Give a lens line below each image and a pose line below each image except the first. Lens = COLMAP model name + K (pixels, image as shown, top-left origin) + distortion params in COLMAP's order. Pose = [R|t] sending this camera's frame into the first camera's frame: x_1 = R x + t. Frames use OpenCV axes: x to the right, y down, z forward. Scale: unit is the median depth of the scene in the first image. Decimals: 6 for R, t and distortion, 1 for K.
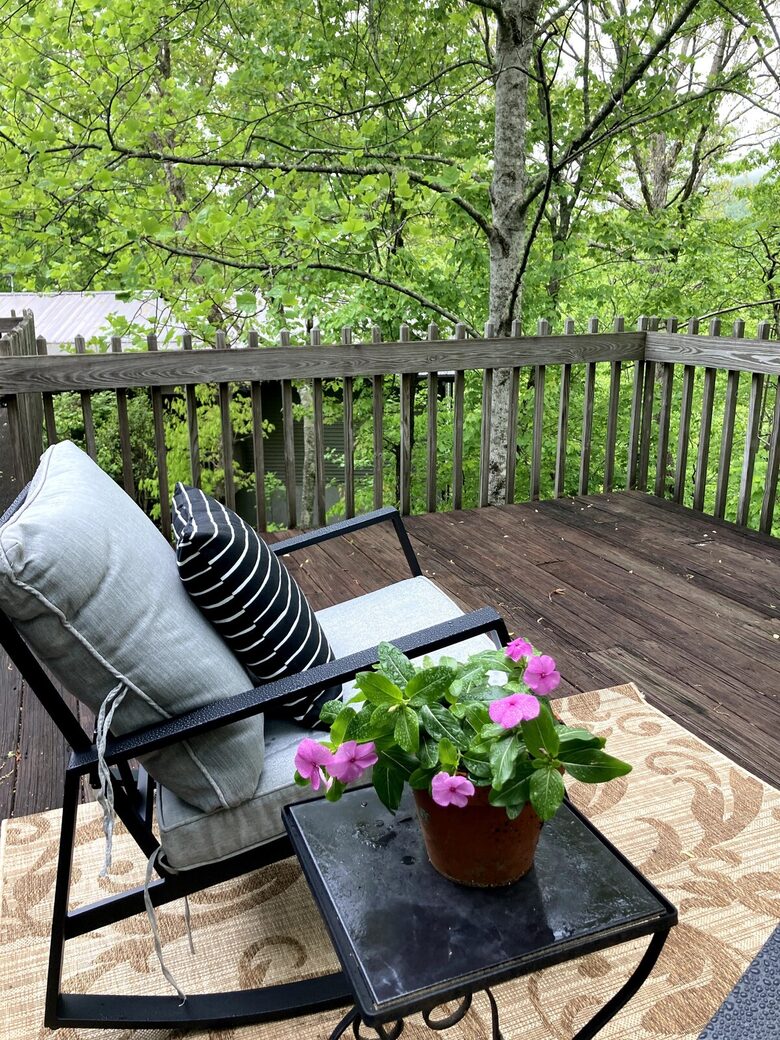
lens RADIAL K [[838.2, 0, 390.0], [0, 838.2, 520.0], [0, 0, 1]] dist [0.000478, -0.000841]
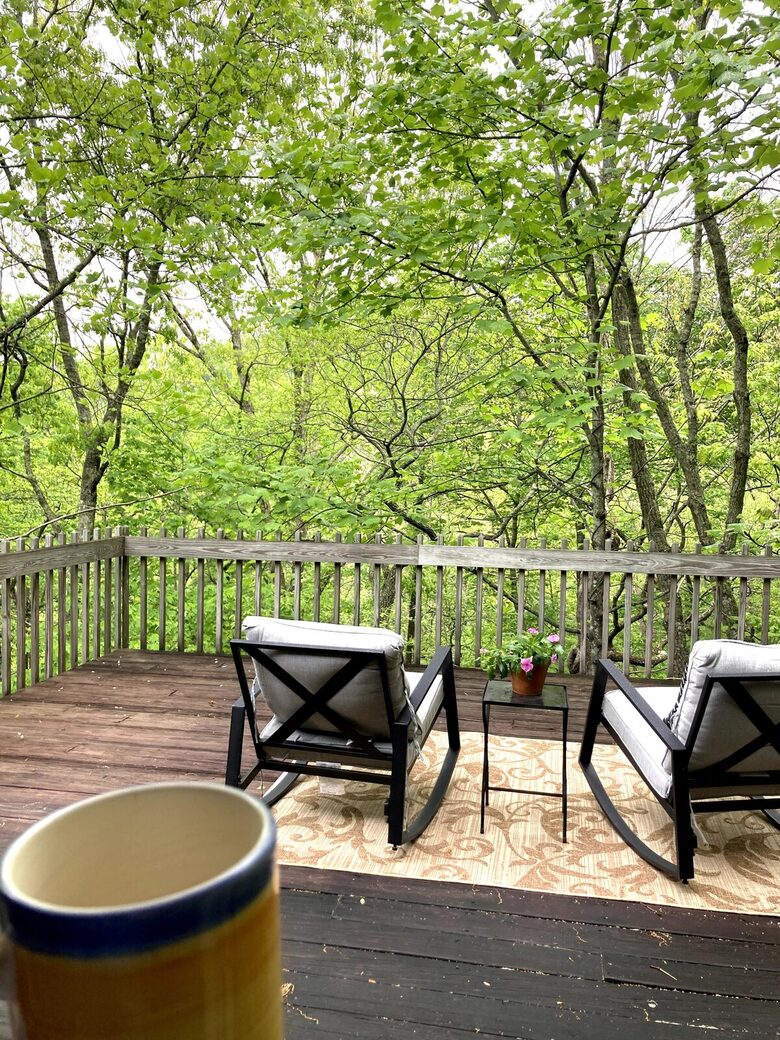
lens RADIAL K [[838.2, 0, 390.0], [0, 838.2, 520.0], [0, 0, 1]] dist [0.000478, -0.000841]
pose [[0.506558, -0.022596, 0.861910, -0.900645], [0.205178, 0.974098, -0.095050, -0.027782], [-0.837437, 0.224993, 0.498073, -0.133438]]
